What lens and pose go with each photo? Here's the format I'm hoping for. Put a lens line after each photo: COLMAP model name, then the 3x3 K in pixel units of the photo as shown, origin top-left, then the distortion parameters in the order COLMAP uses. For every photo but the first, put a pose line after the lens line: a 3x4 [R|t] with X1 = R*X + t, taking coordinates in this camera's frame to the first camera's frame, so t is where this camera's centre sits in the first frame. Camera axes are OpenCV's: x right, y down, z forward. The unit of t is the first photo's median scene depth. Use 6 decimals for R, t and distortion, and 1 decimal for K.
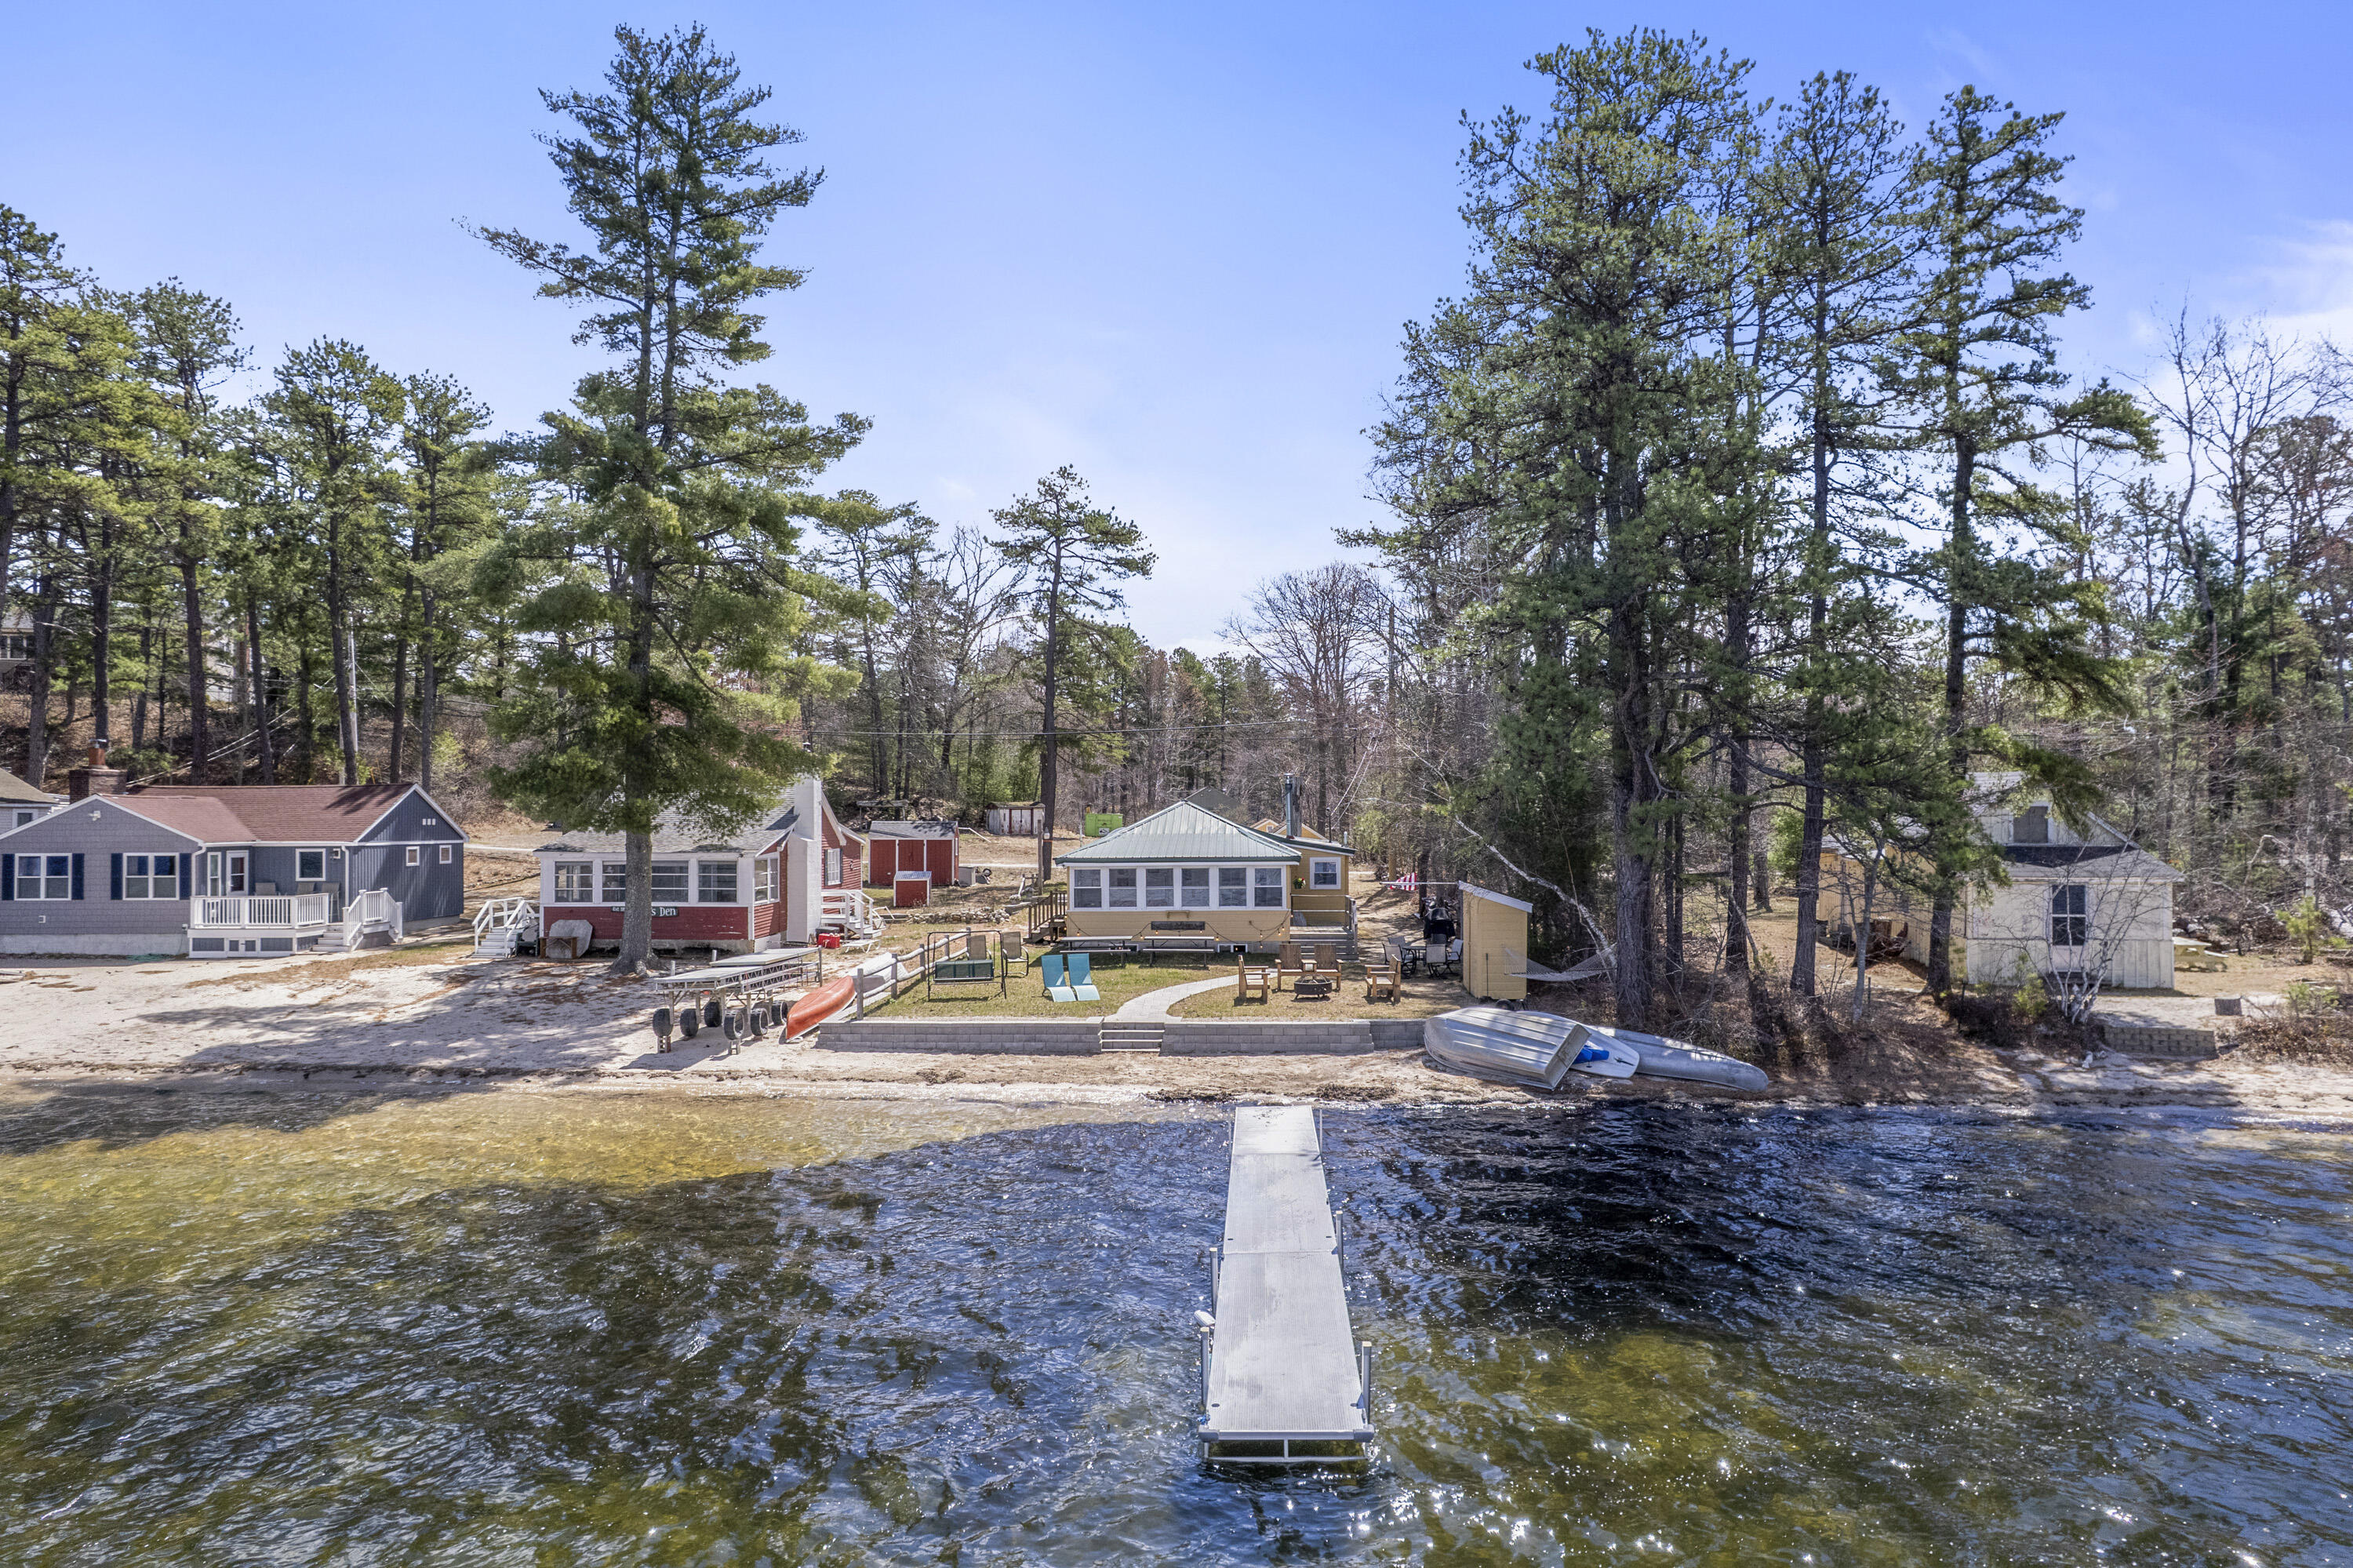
lens RADIAL K [[1526.9, 0, 1176.5], [0, 1526.9, 784.0], [0, 0, 1]] dist [-0.051142, 0.073710]
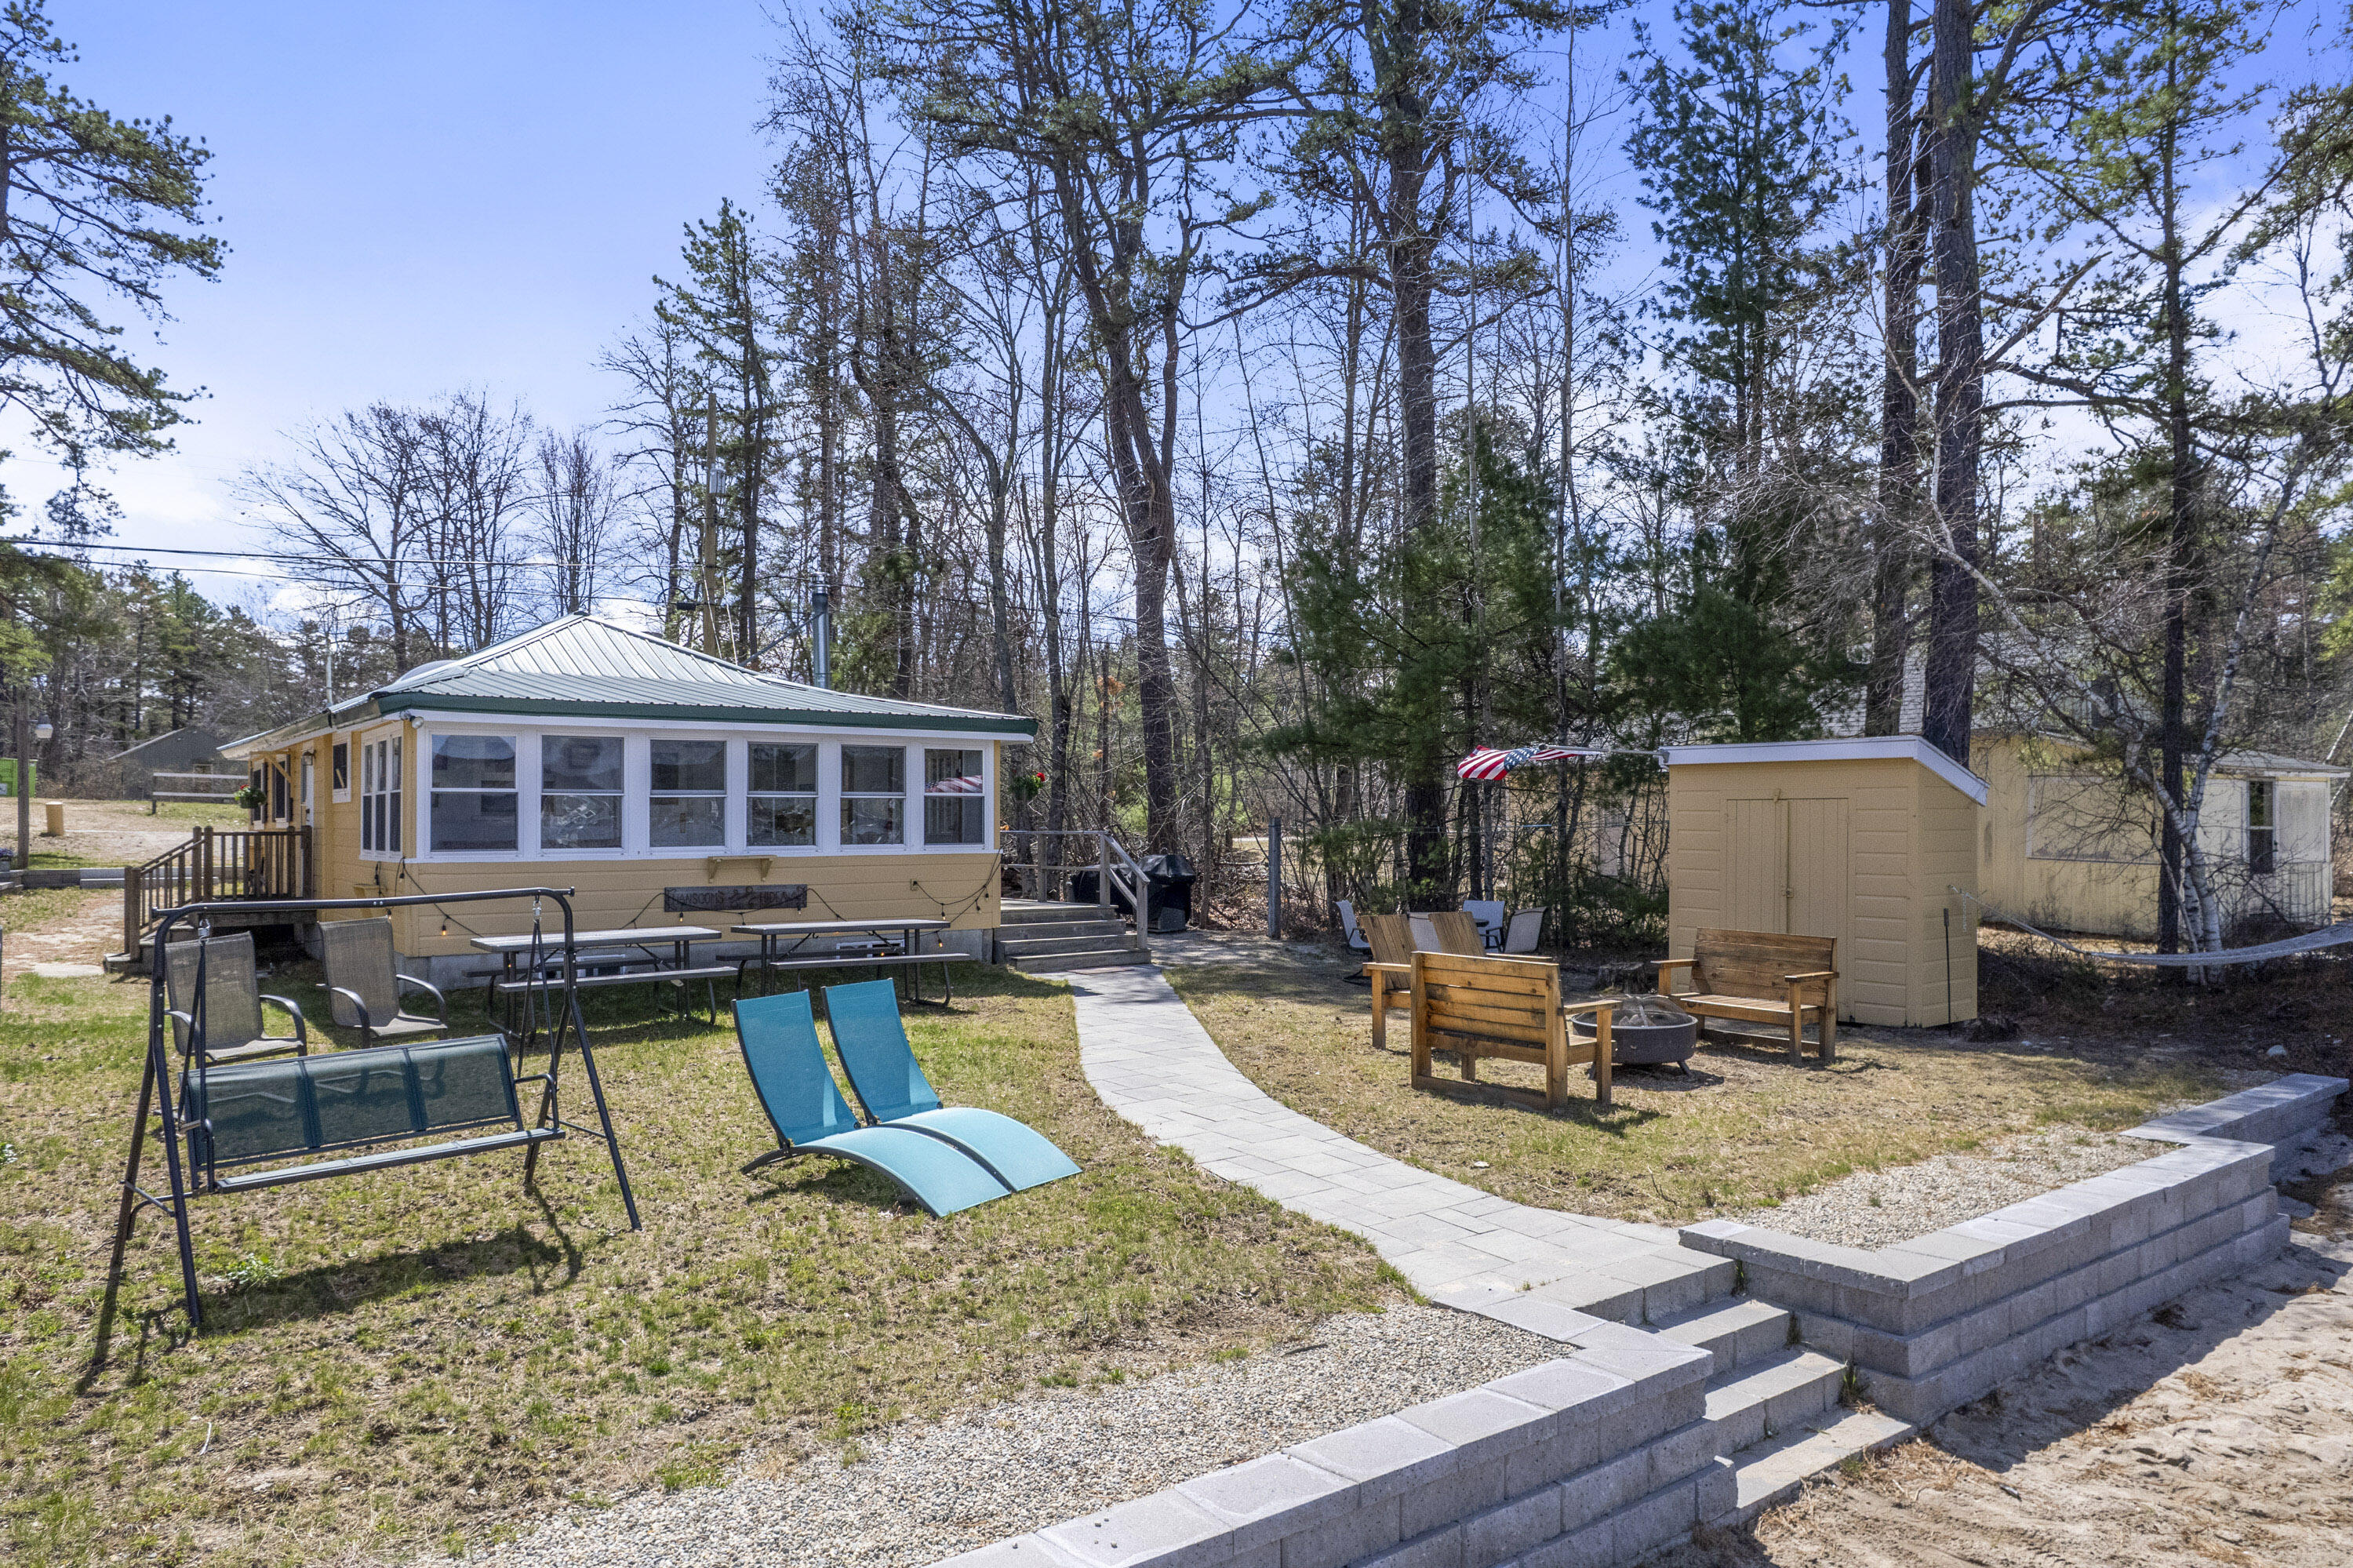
lens RADIAL K [[1526.9, 0, 1176.5], [0, 1526.9, 784.0], [0, 0, 1]] dist [-0.051142, 0.073710]
pose [[0.777718, 0.016787, 0.628389, -0.126550], [-0.013419, 0.999859, -0.010104, 0.058815], [-0.628470, -0.000574, 0.777834, 0.566387]]
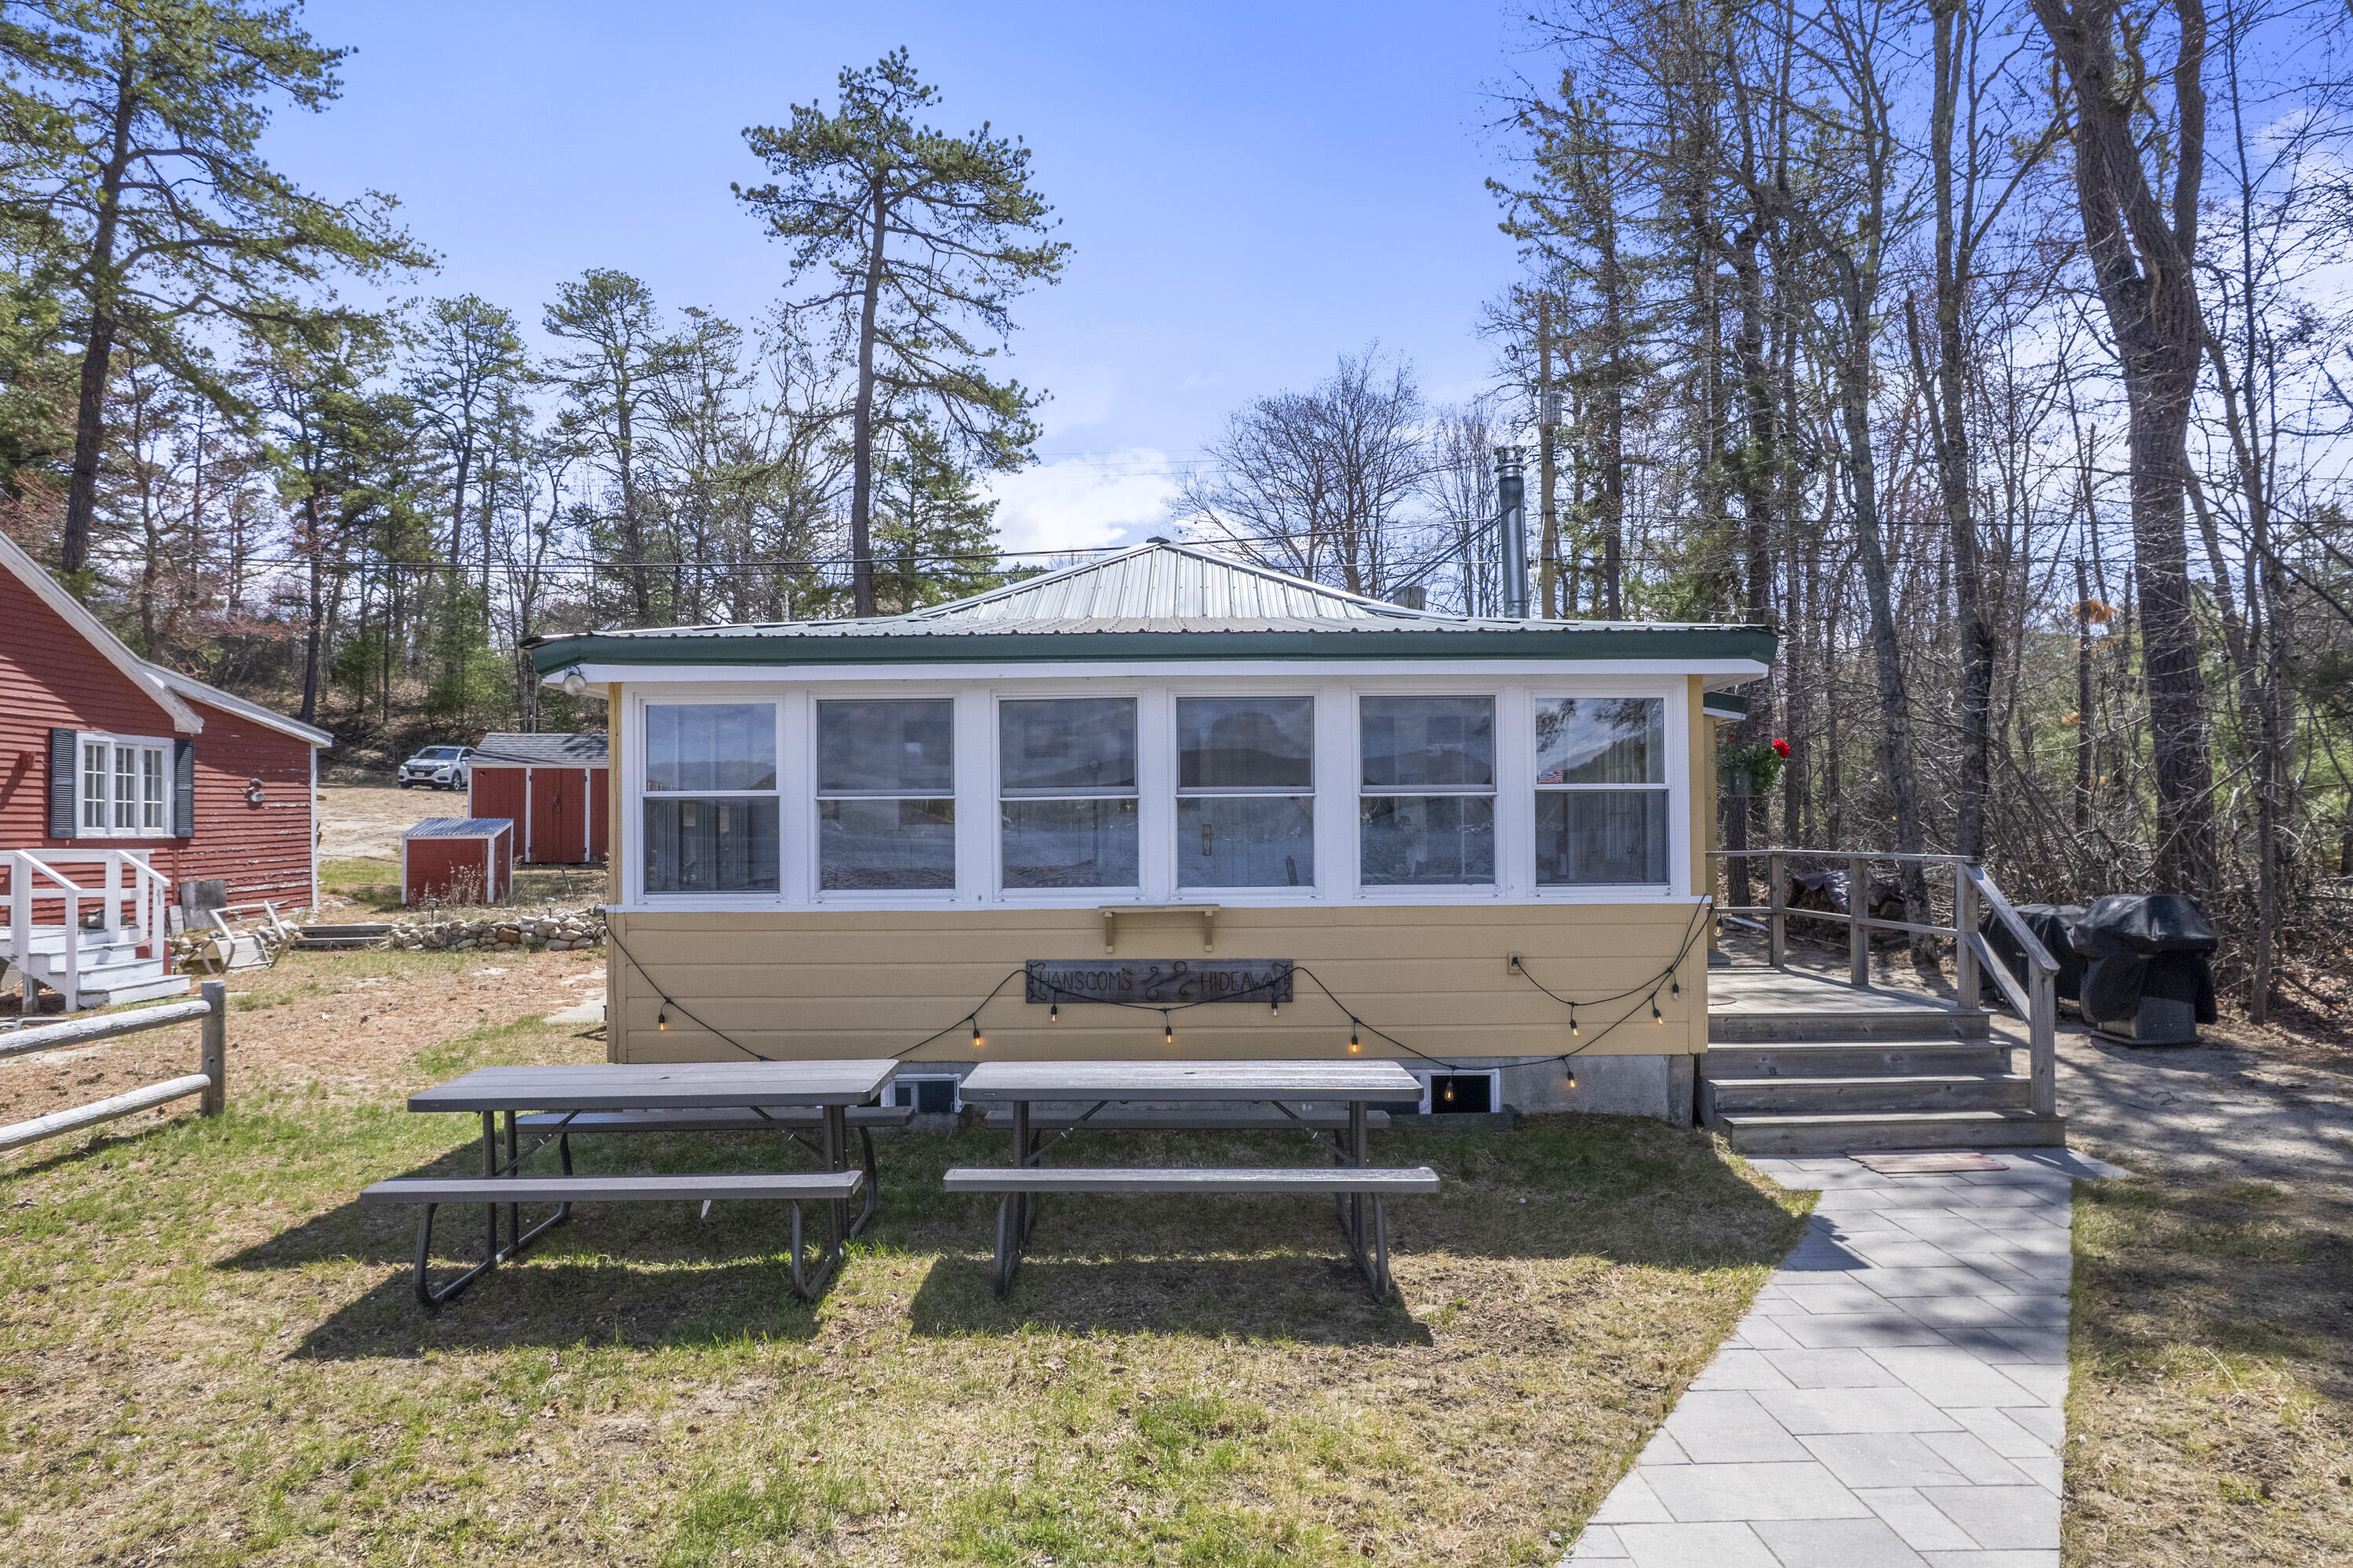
lens RADIAL K [[1526.9, 0, 1176.5], [0, 1526.9, 784.0], [0, 0, 1]] dist [-0.051142, 0.073710]
pose [[0.998691, -0.003005, 0.051065, -0.006033], [0.003099, 0.999994, -0.001765, 0.058281], [-0.051059, 0.001921, 0.998694, 0.694671]]
